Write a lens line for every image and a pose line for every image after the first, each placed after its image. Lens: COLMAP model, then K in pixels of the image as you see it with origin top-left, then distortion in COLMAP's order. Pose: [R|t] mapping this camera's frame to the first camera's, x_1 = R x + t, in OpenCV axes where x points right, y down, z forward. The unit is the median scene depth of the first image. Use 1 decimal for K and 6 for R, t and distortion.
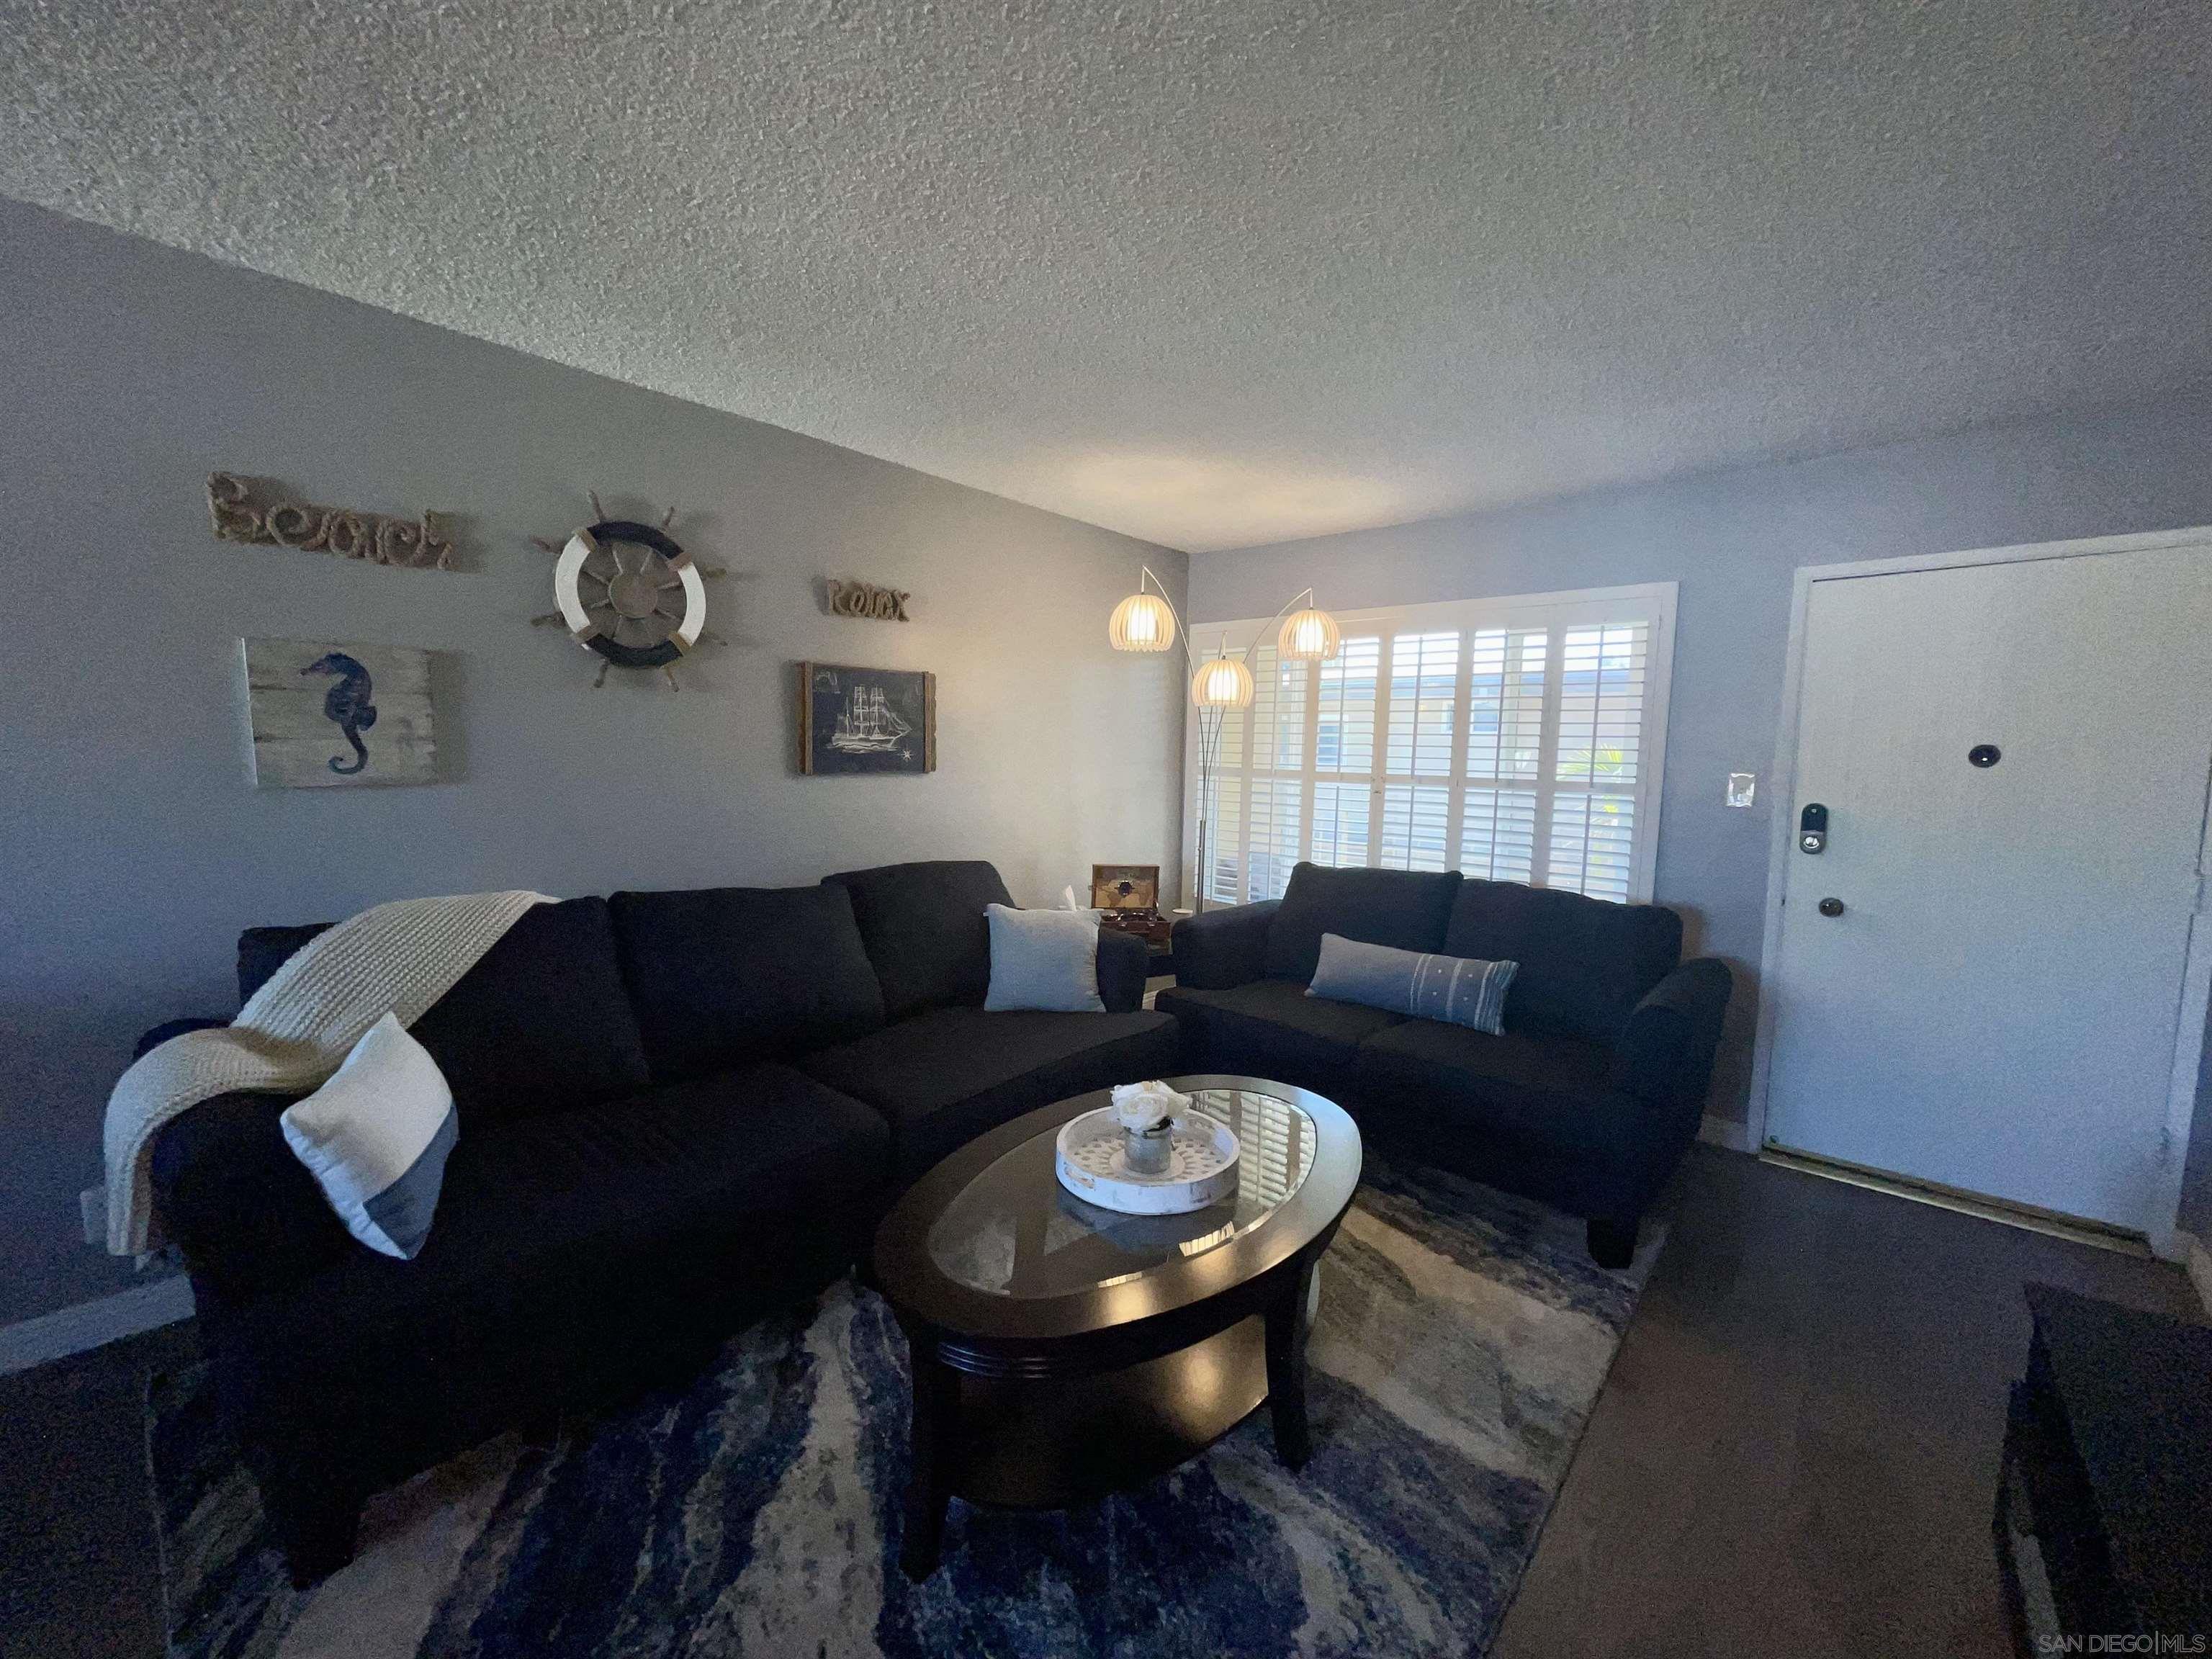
lens RADIAL K [[891.2, 0, 1104.9], [0, 891.2, 838.2], [0, 0, 1]] dist [-0.000092, -0.000014]
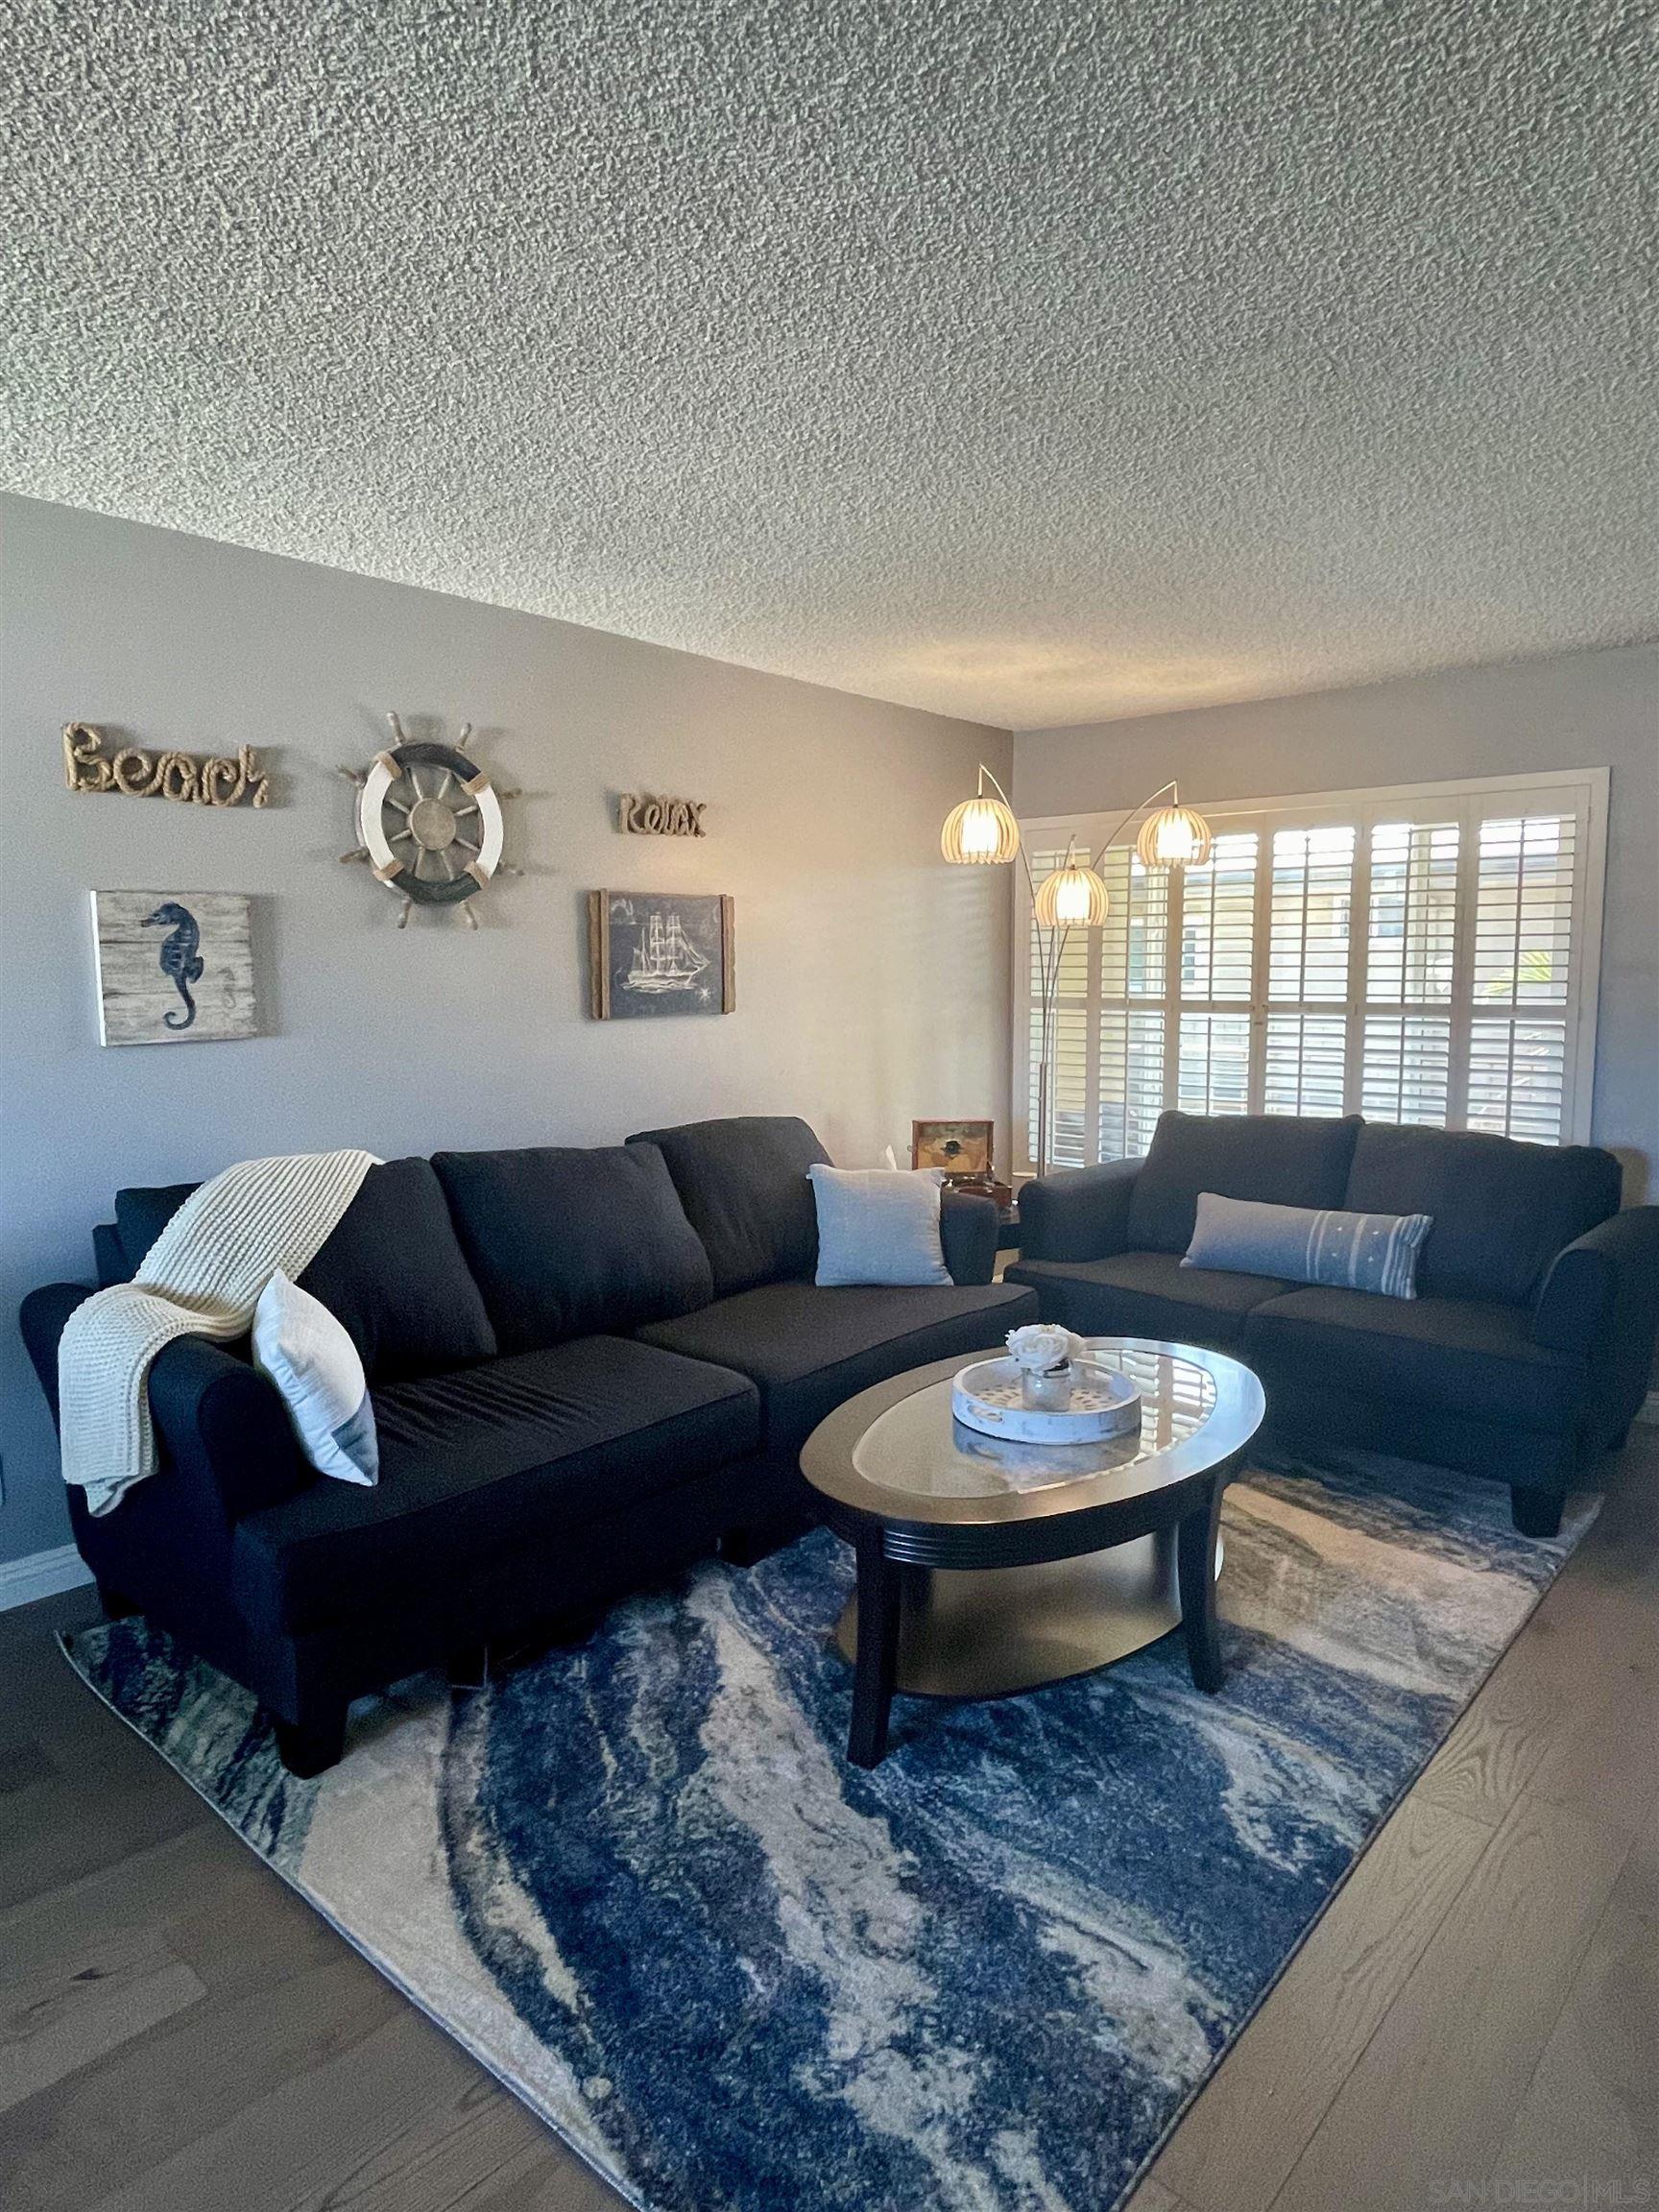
lens RADIAL K [[1316.8, 0, 829.5], [0, 1316.8, 1106.0], [0, 0, 1]] dist [0.022498, -0.043985]
pose [[0.999692, -0.024371, -0.004598, -0.130027], [0.024378, 0.999702, 0.001510, 0.019483], [0.004560, -0.001622, 0.999988, -0.331514]]
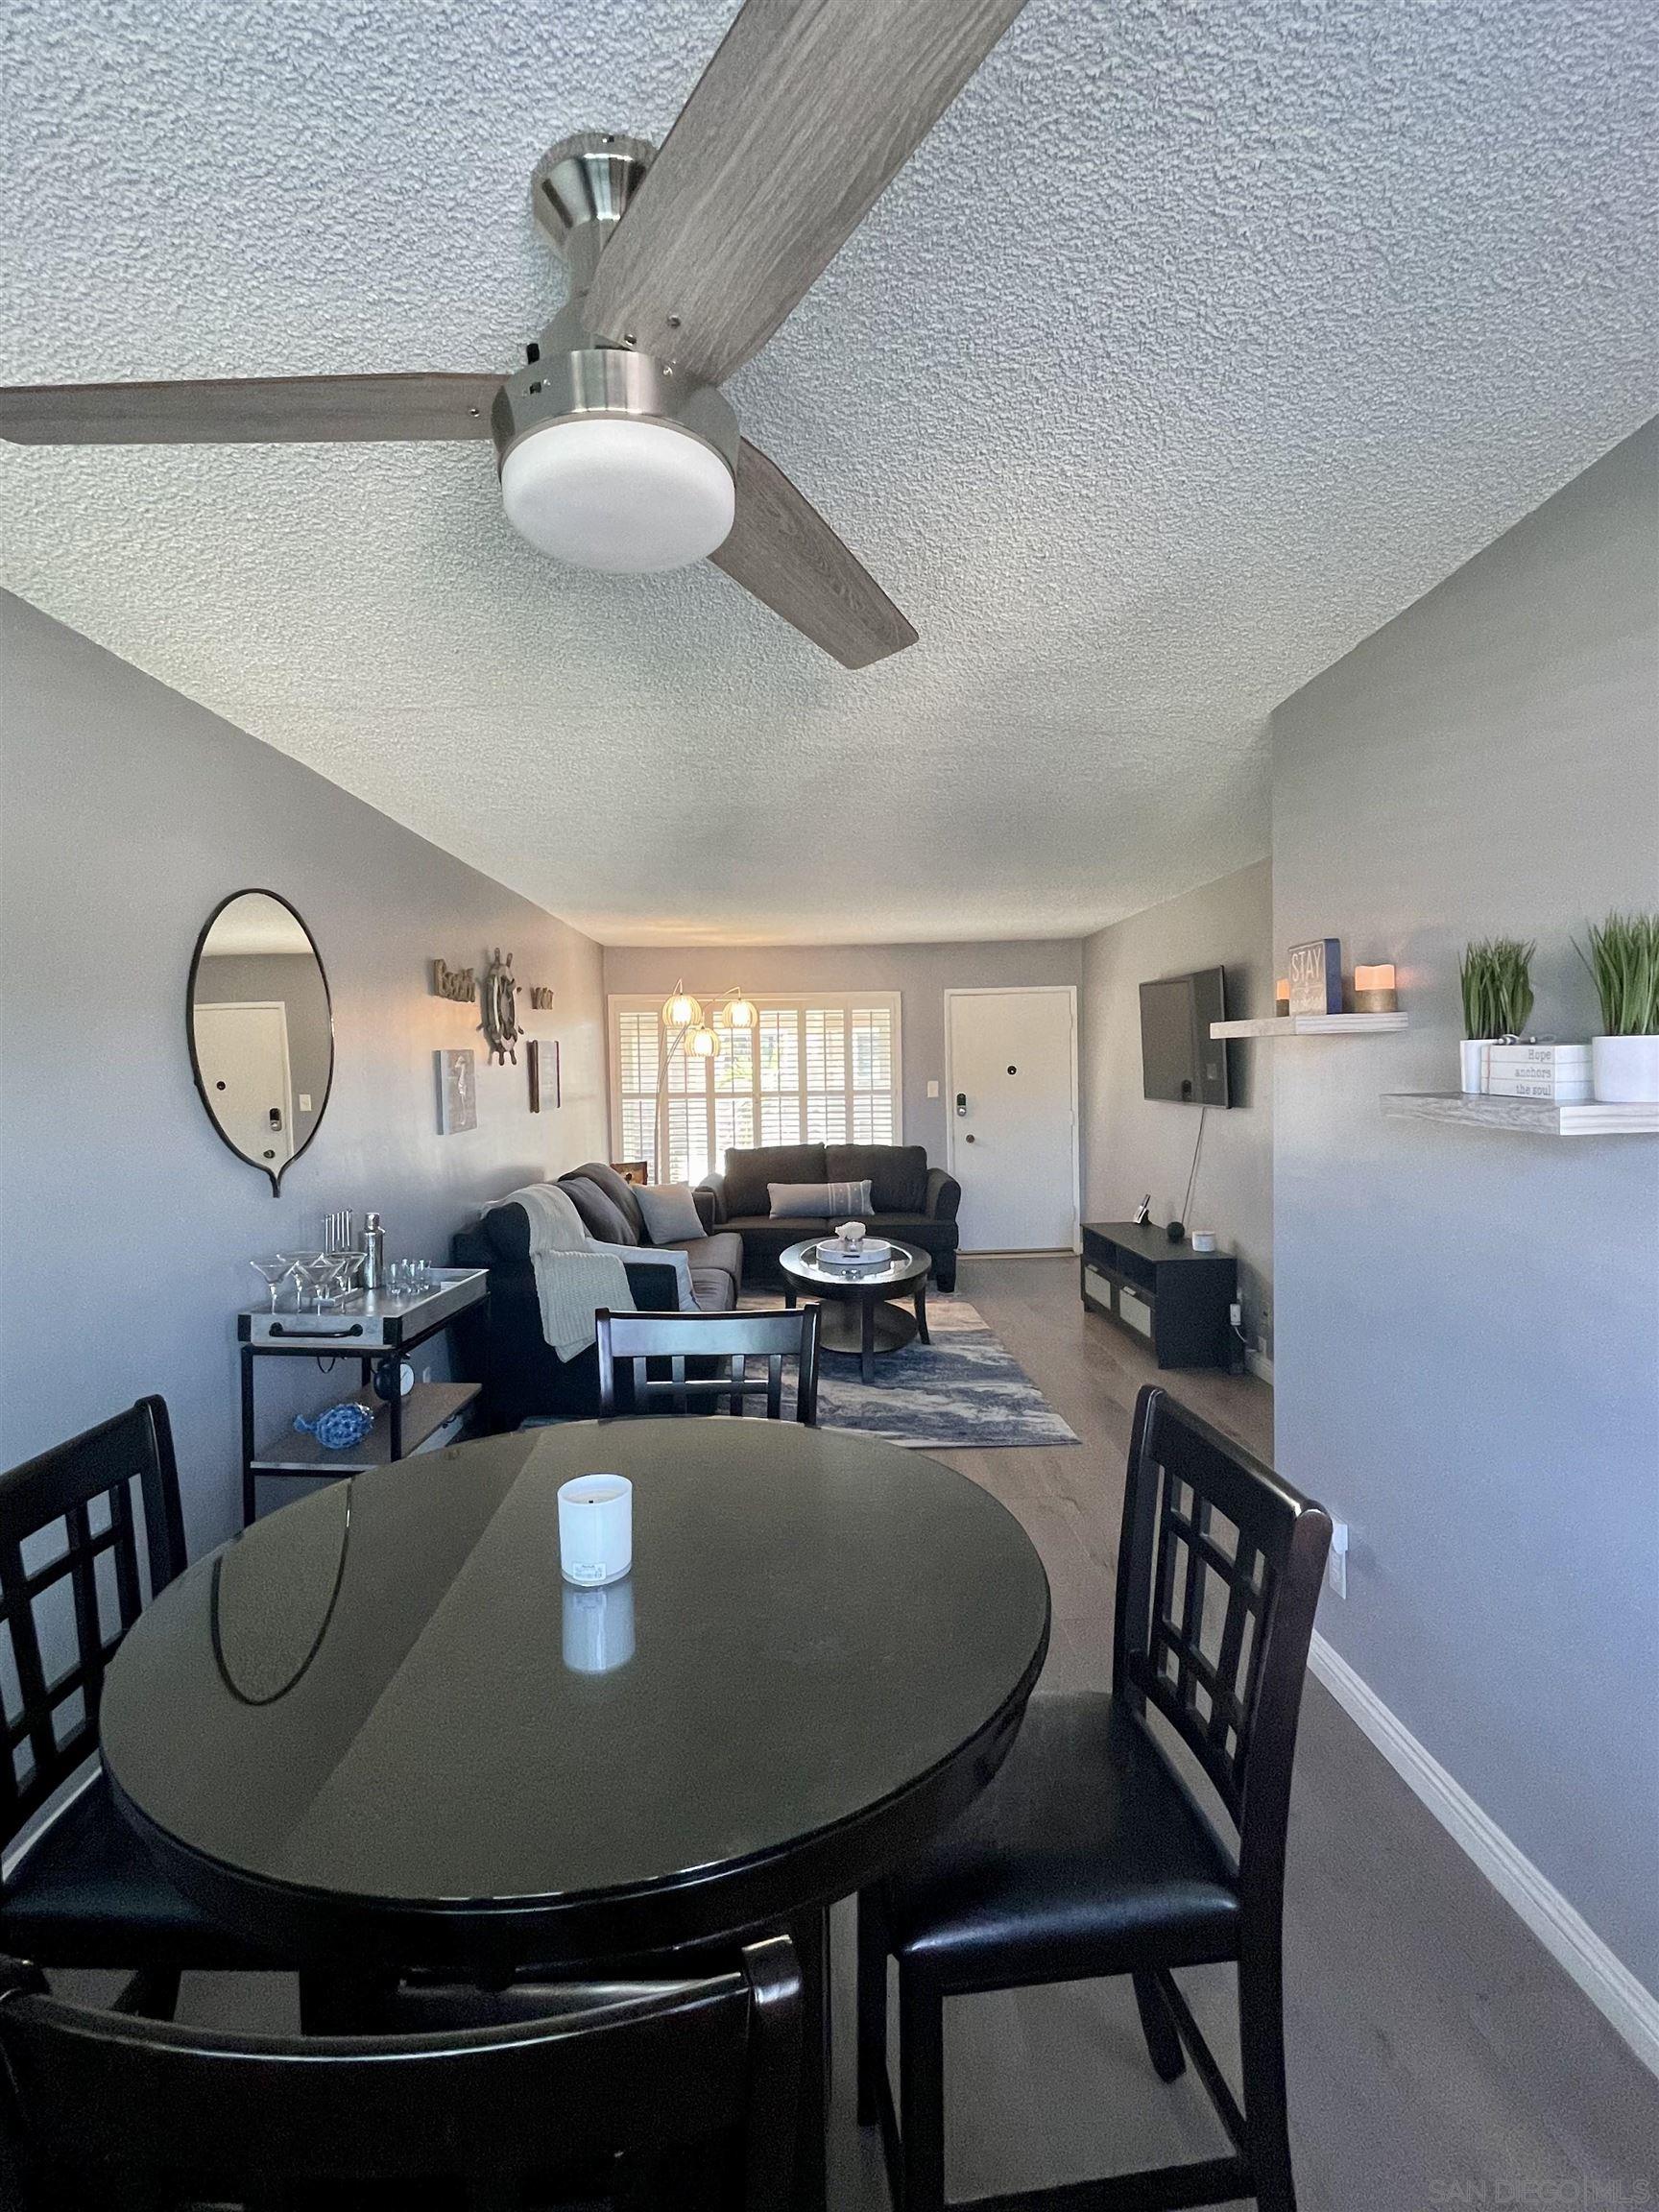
lens RADIAL K [[1031.5, 0, 829.5], [0, 1031.5, 1106.0], [0, 0, 1]] dist [-0.000240, -0.000011]
pose [[0.727652, -0.065632, 0.682800, -1.396506], [0.103846, 0.994479, -0.015076, -0.002611], [-0.678041, 0.081876, 0.730450, -0.771394]]
